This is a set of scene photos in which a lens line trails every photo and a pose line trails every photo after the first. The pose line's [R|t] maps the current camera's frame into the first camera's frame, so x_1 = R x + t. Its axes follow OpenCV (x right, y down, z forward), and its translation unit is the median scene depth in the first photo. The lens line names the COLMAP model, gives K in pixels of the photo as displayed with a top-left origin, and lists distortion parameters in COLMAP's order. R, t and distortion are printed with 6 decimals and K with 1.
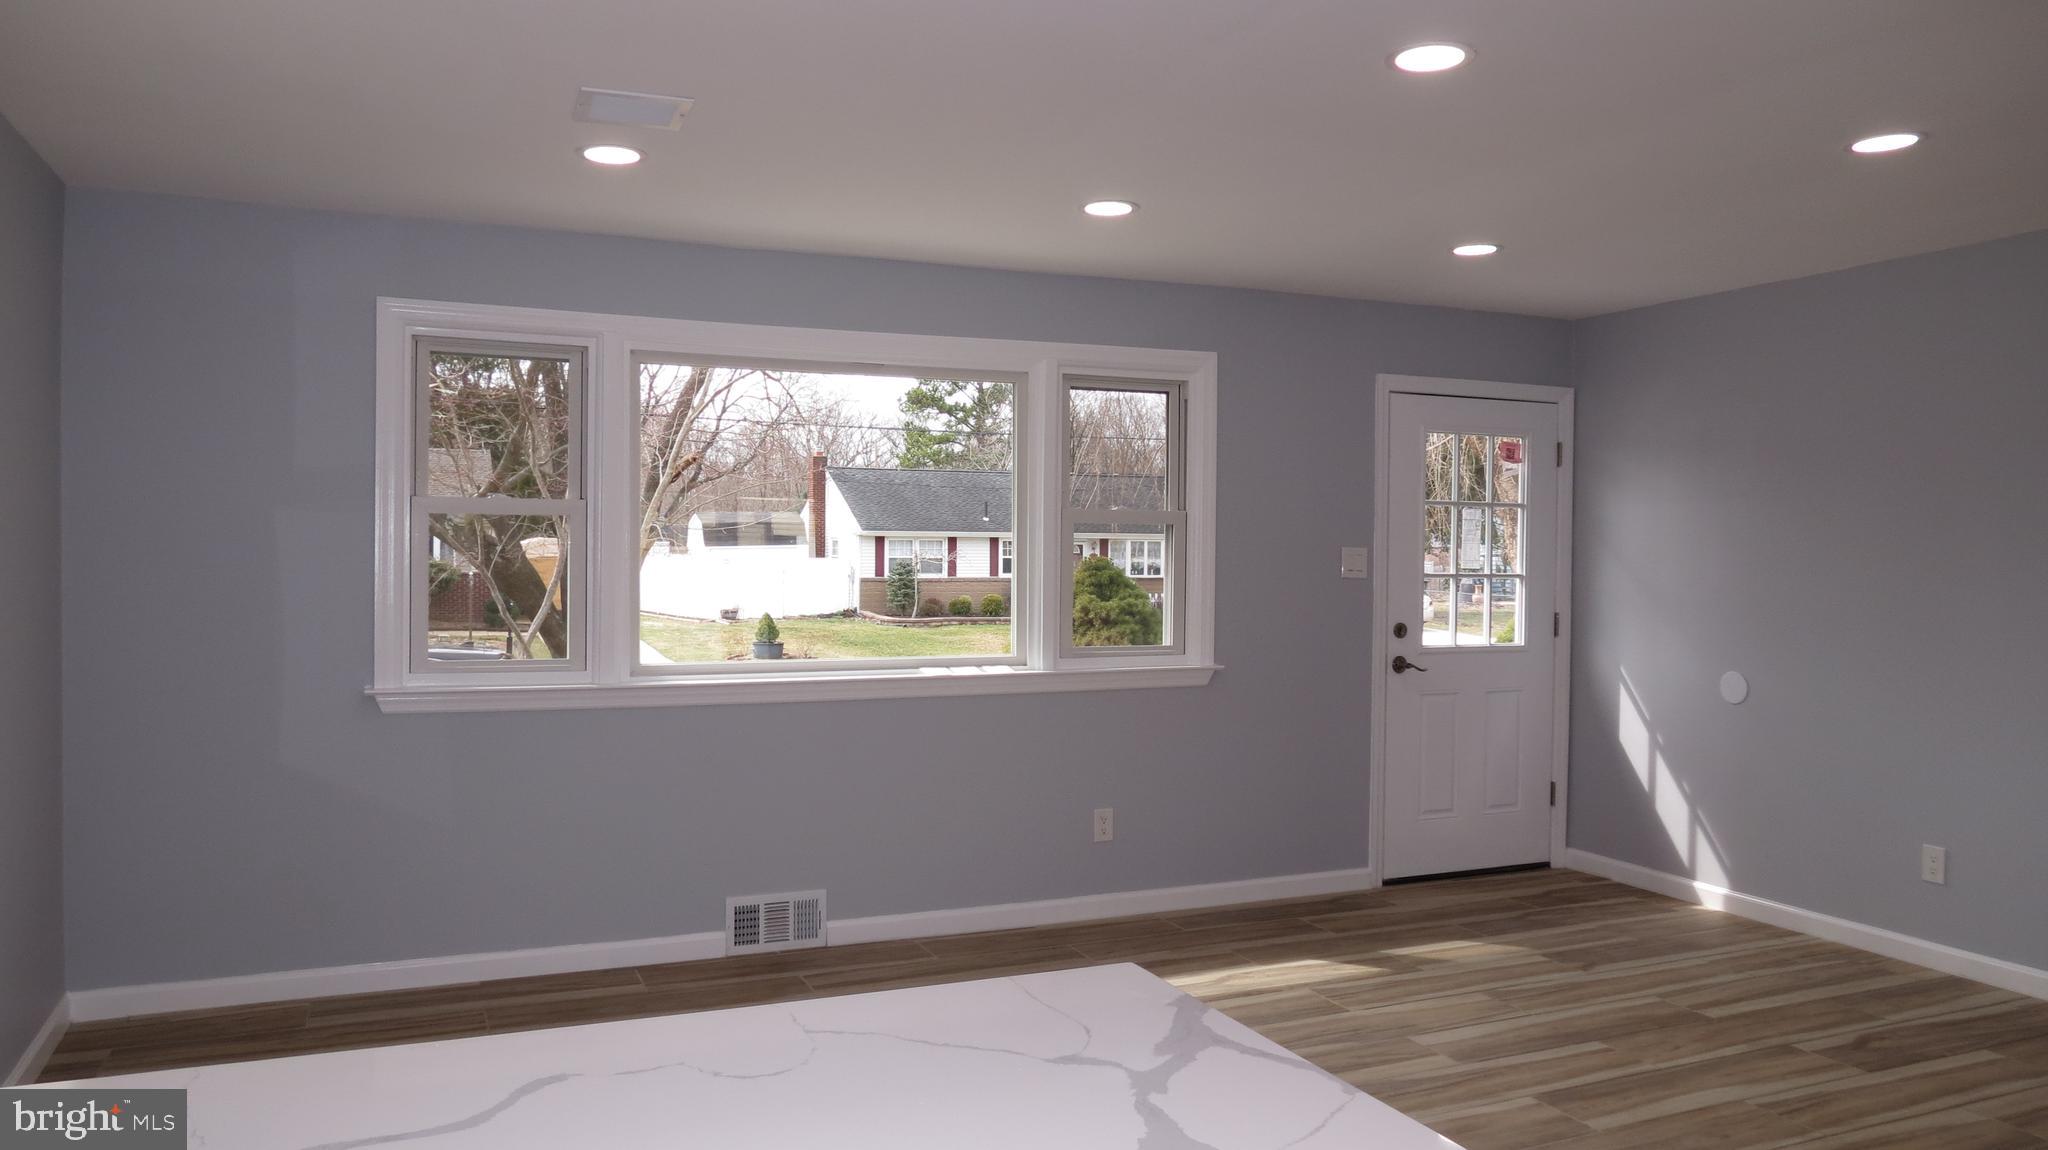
lens RADIAL K [[1448.2, 0, 1024.0], [0, 1448.2, 575.0], [0, 0, 1]] dist [-0.039383, 0.019715]
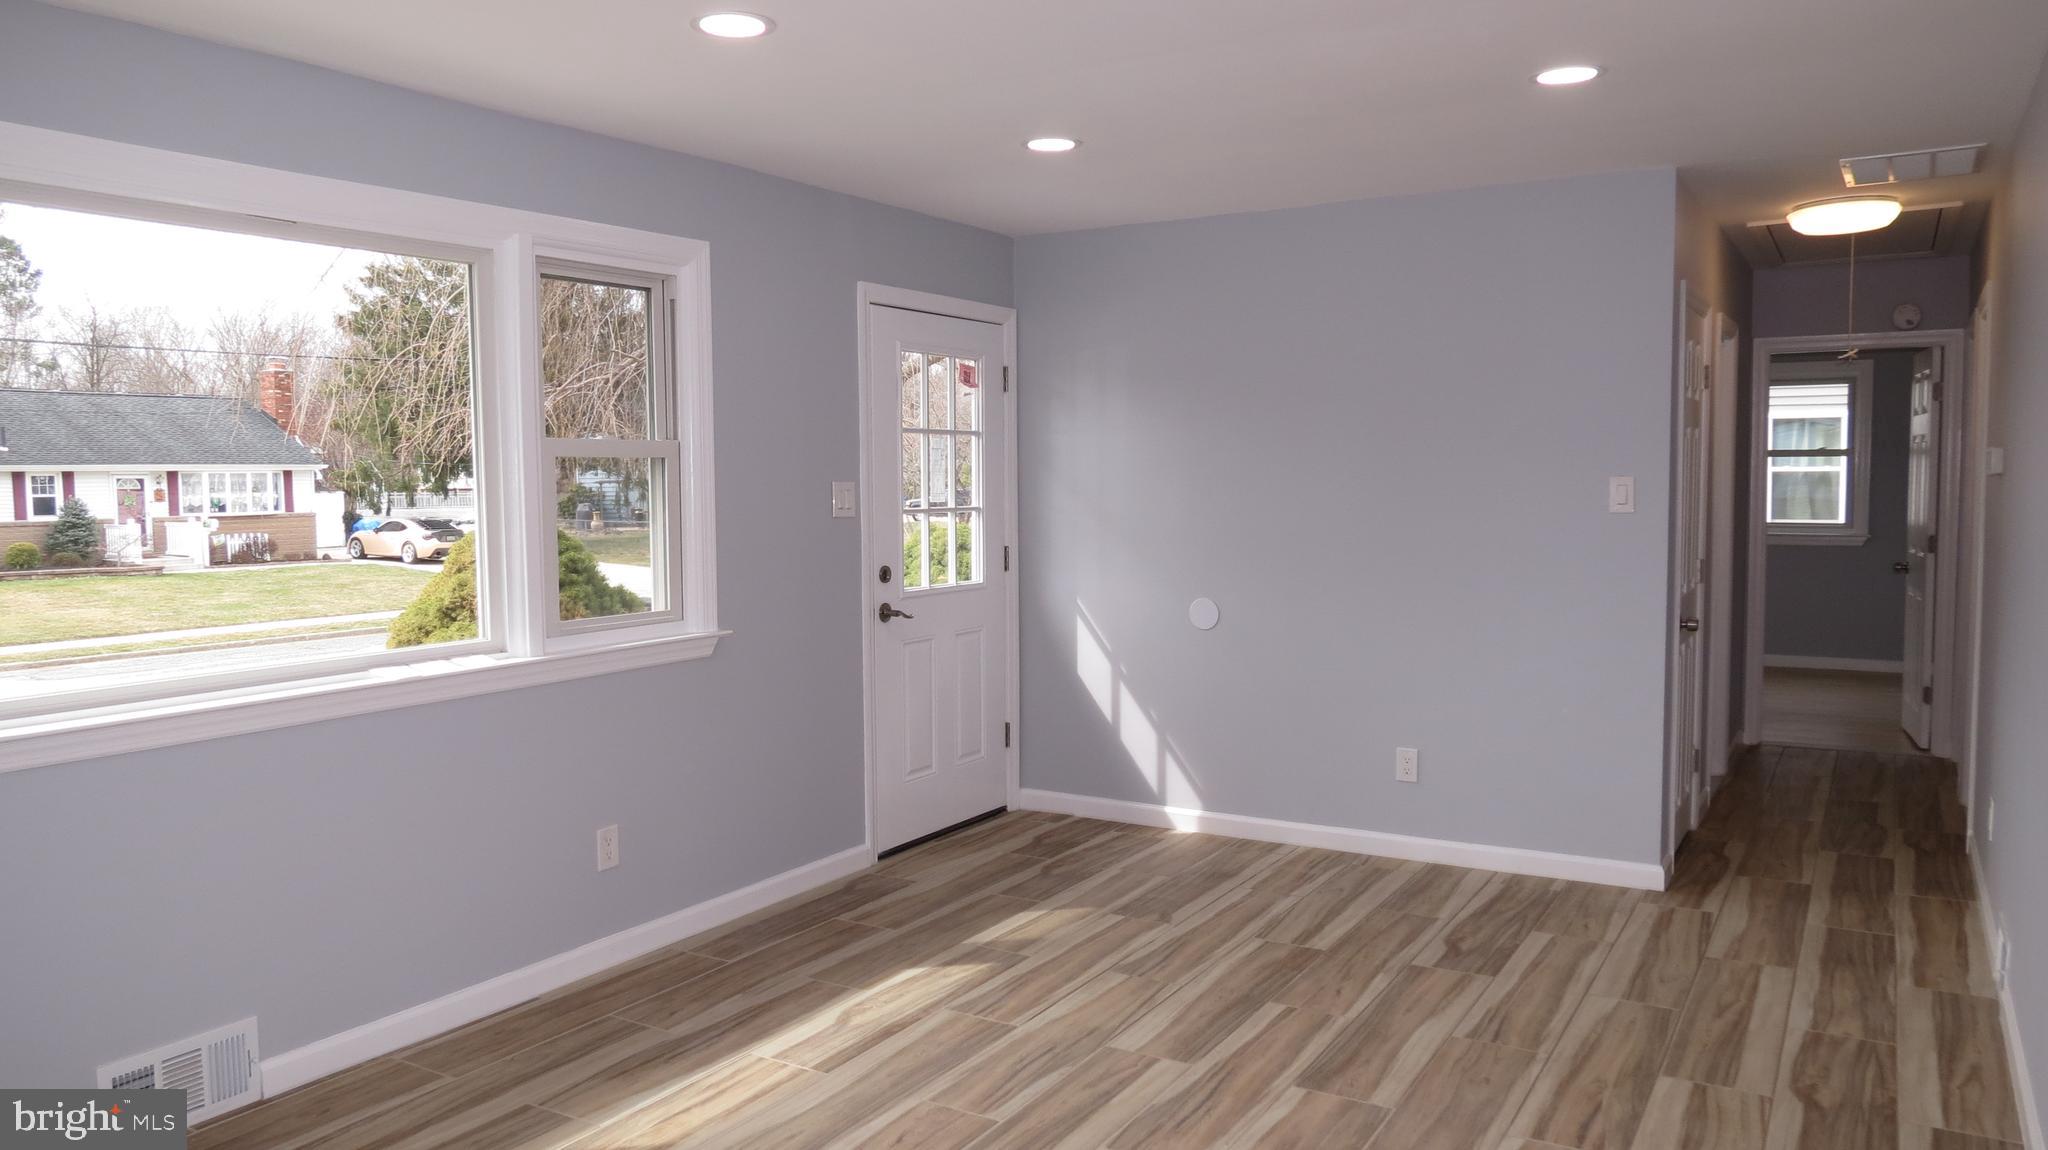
lens RADIAL K [[1448.2, 0, 1024.0], [0, 1448.2, 575.0], [0, 0, 1]] dist [-0.039383, 0.019715]
pose [[0.814089, -0.055886, 0.578045, -0.205633], [0.025920, 0.997864, 0.059970, -0.013743], [-0.580161, -0.033838, 0.813798, 0.252199]]
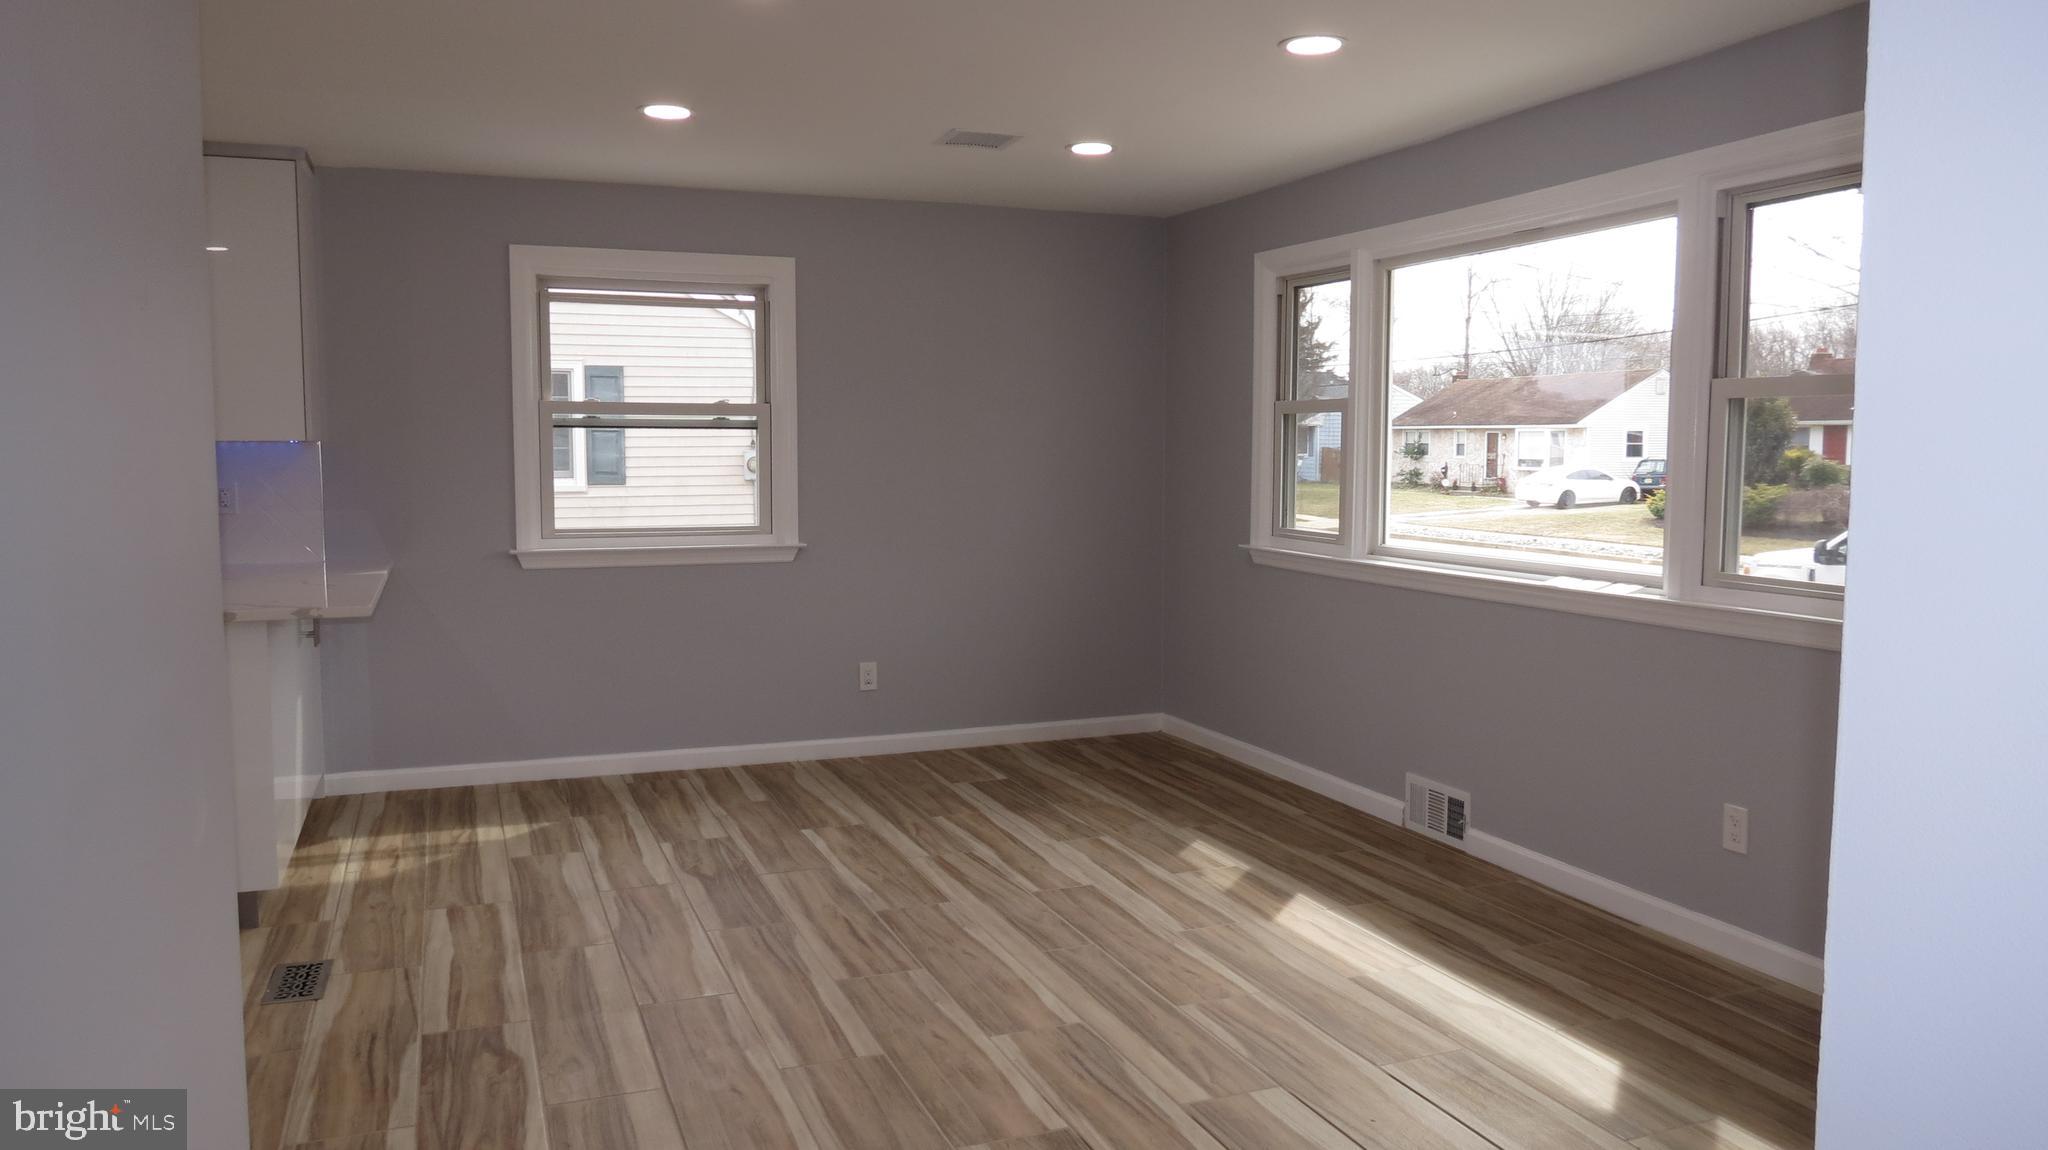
lens RADIAL K [[1438.4, 0, 1024.0], [0, 1438.4, 575.0], [0, 0, 1]] dist [-0.028336, 0.002409]
pose [[-0.028227, 0.089021, -0.995630, 0.778942], [-0.005518, 0.995998, 0.089210, -0.014364], [0.999586, 0.008012, -0.027623, 0.683293]]
